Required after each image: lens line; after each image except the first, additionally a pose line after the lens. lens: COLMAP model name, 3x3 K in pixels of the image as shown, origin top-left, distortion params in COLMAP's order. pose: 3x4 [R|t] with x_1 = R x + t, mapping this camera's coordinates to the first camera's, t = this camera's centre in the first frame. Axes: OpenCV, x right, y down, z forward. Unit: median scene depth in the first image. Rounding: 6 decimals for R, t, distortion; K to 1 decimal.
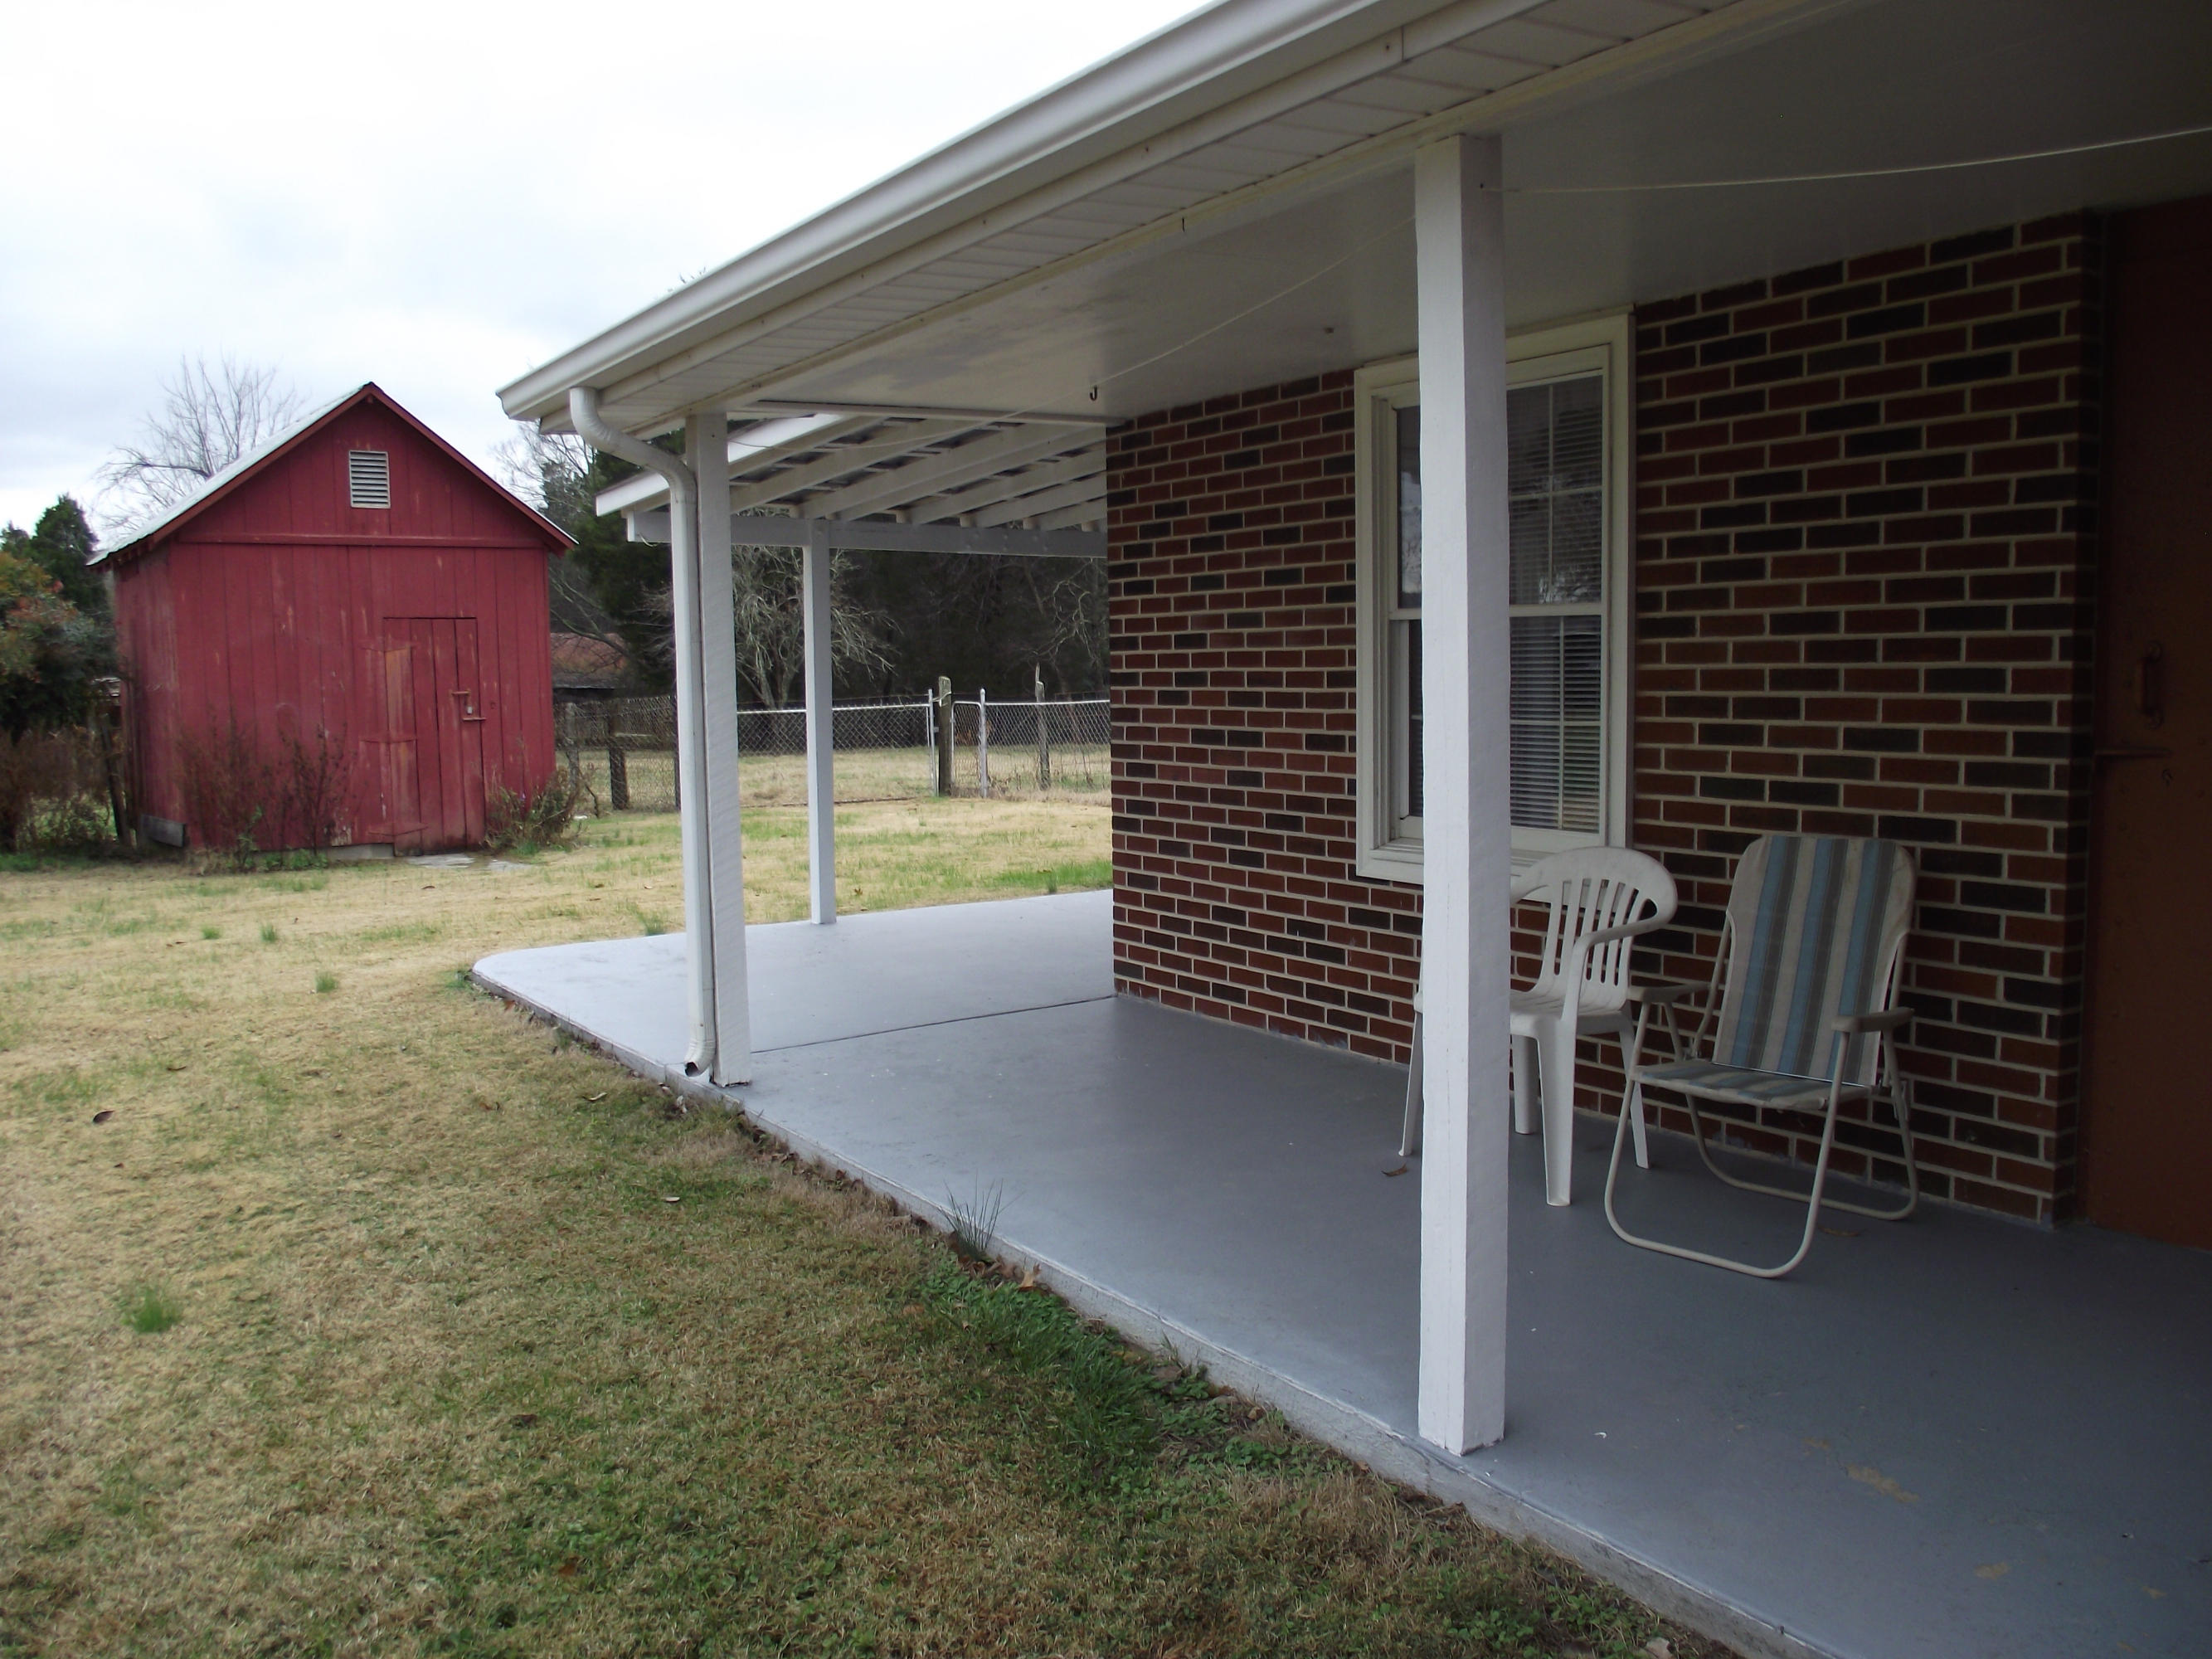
lens RADIAL K [[1747.4, 0, 1101.6], [0, 1747.4, 833.0], [0, 0, 1]] dist [-0.084795, 0.046915]
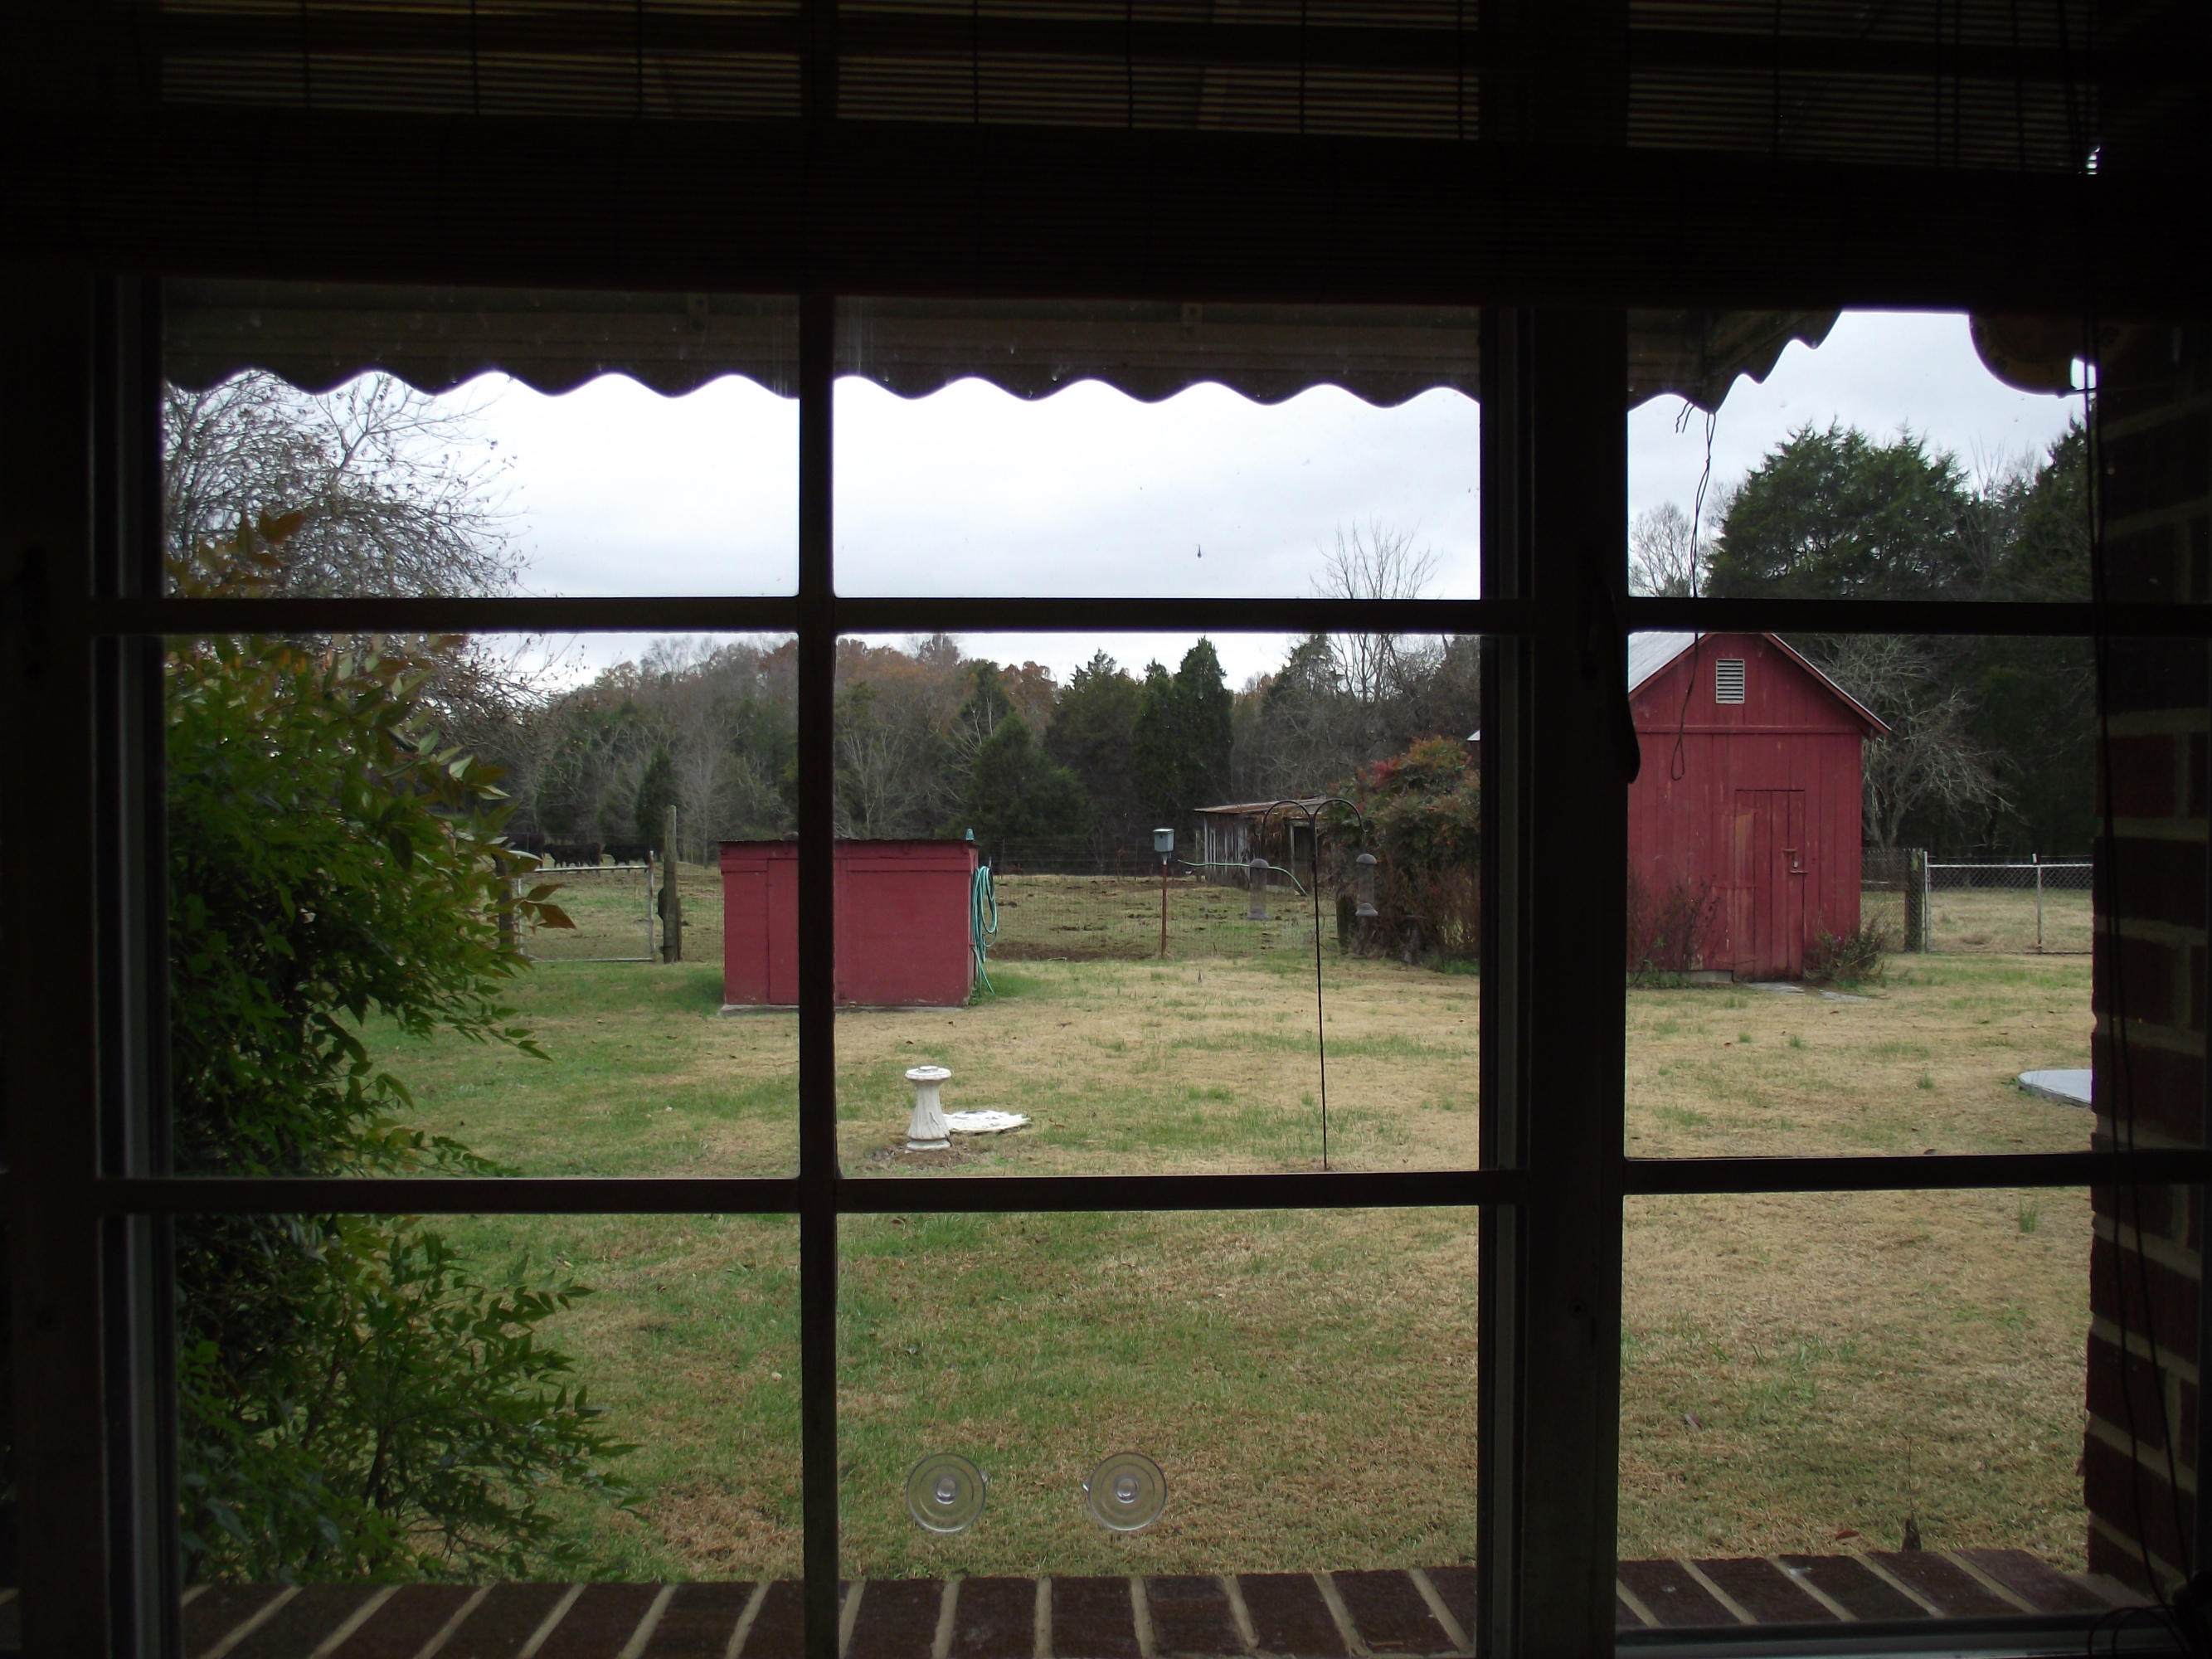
lens RADIAL K [[1747.4, 0, 1111.6], [0, 1747.4, 818.4], [0, 0, 1]] dist [-0.084795, 0.046915]
pose [[0.853744, 0.024243, -0.520129, -0.148177], [-0.062571, 0.996453, -0.056261, -0.005010], [0.516920, 0.080578, 0.852233, -0.299603]]
